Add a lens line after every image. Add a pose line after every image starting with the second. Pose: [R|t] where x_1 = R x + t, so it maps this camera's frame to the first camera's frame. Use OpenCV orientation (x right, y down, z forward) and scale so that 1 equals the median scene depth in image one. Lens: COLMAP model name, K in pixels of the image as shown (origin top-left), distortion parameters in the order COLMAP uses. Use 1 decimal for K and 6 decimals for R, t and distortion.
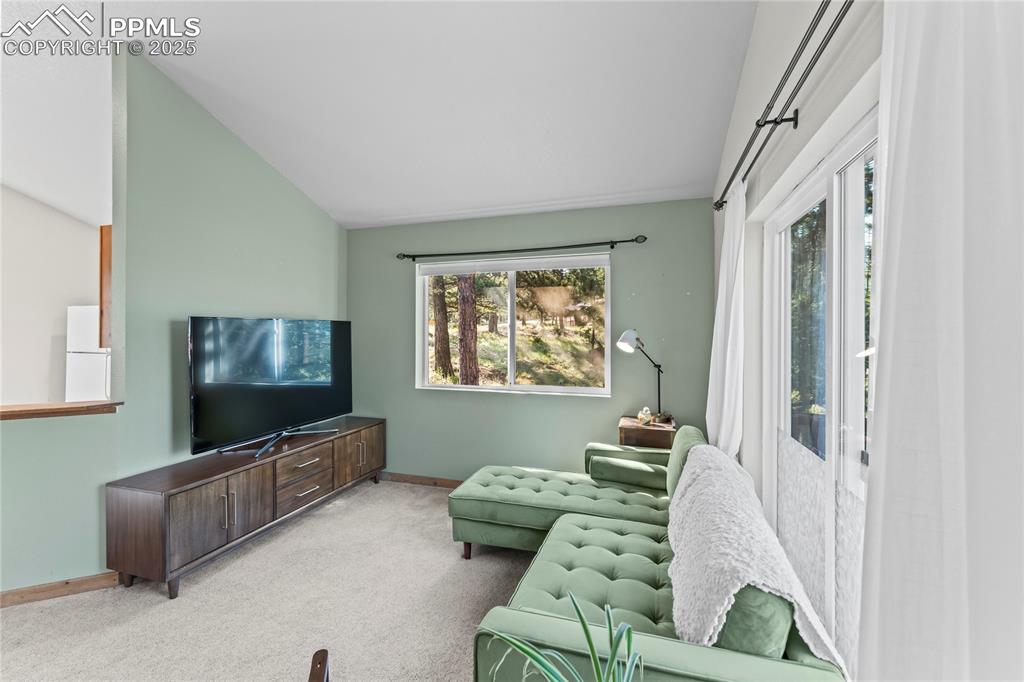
lens RADIAL K [[438.3, 0, 511.3], [0, 438.3, 337.3], [0, 0, 1]] dist [0.000140, 0.000049]
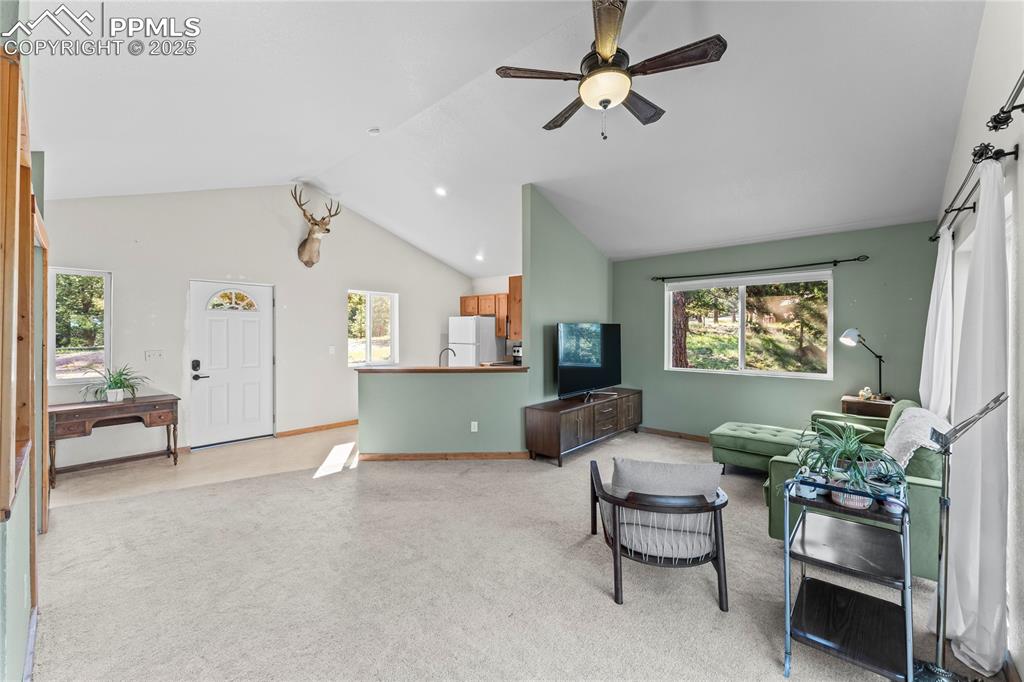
lens RADIAL K [[410.8, 0, 511.1], [0, 410.8, 337.4], [0, 0, 1]] dist [0.001488, -0.000221]
pose [[0.911334, 0.002596, -0.411659, -0.155457], [-0.000403, 0.999985, 0.005414, 0.003335], [0.411667, -0.004768, 0.911322, -0.552340]]
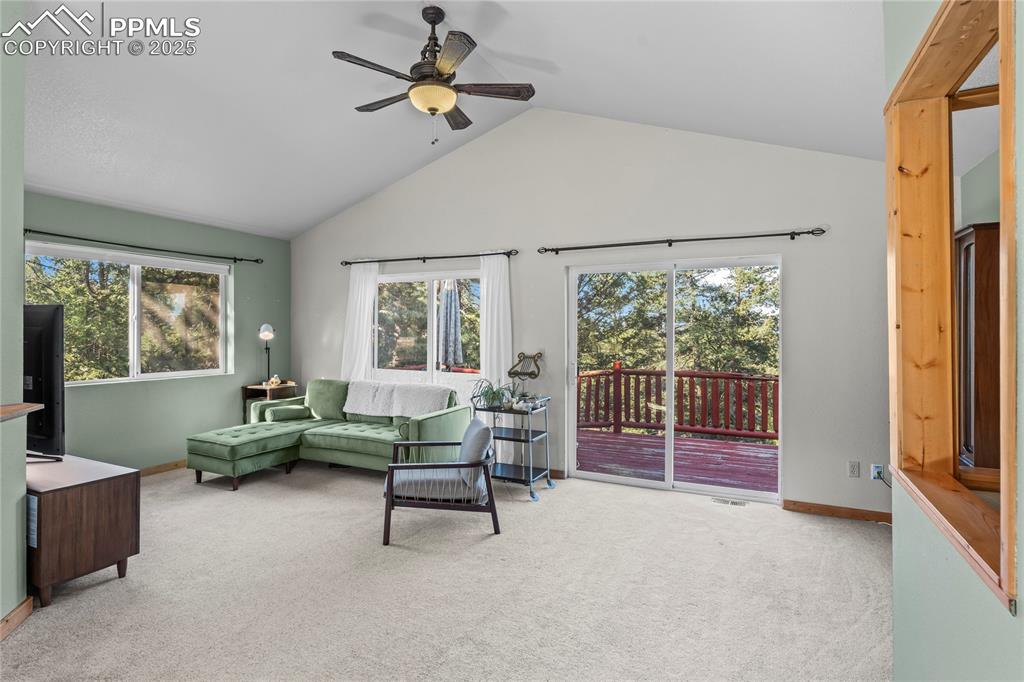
lens RADIAL K [[532.7, 0, 507.2], [0, 532.7, 332.1], [0, 0, 1]] dist [-0.000624, -0.000660]
pose [[0.143569, -0.003186, 0.989635, -1.368729], [0.002169, 0.999993, 0.002905, 0.007077], [-0.989638, 0.001730, 0.143575, -0.063543]]
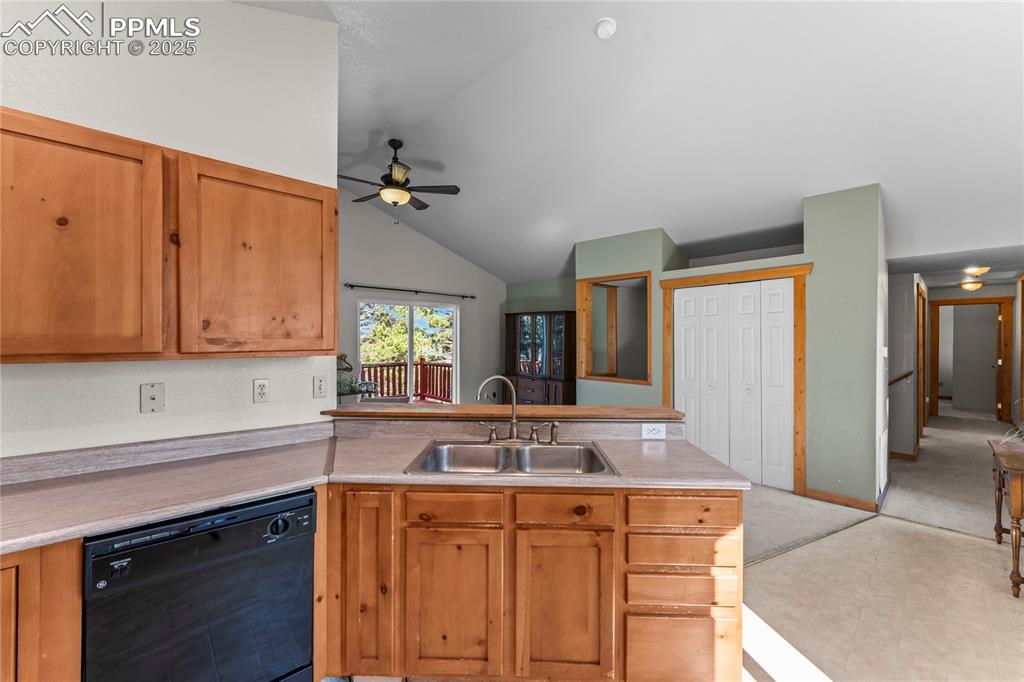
lens RADIAL K [[410.8, 0, 504.6], [0, 410.8, 339.9], [0, 0, 1]] dist [0.001488, -0.000221]
pose [[-0.874567, -0.007766, 0.484843, -1.285503], [-0.004037, 0.999954, 0.008736, -0.007079], [-0.484888, 0.005683, -0.874558, 1.244307]]
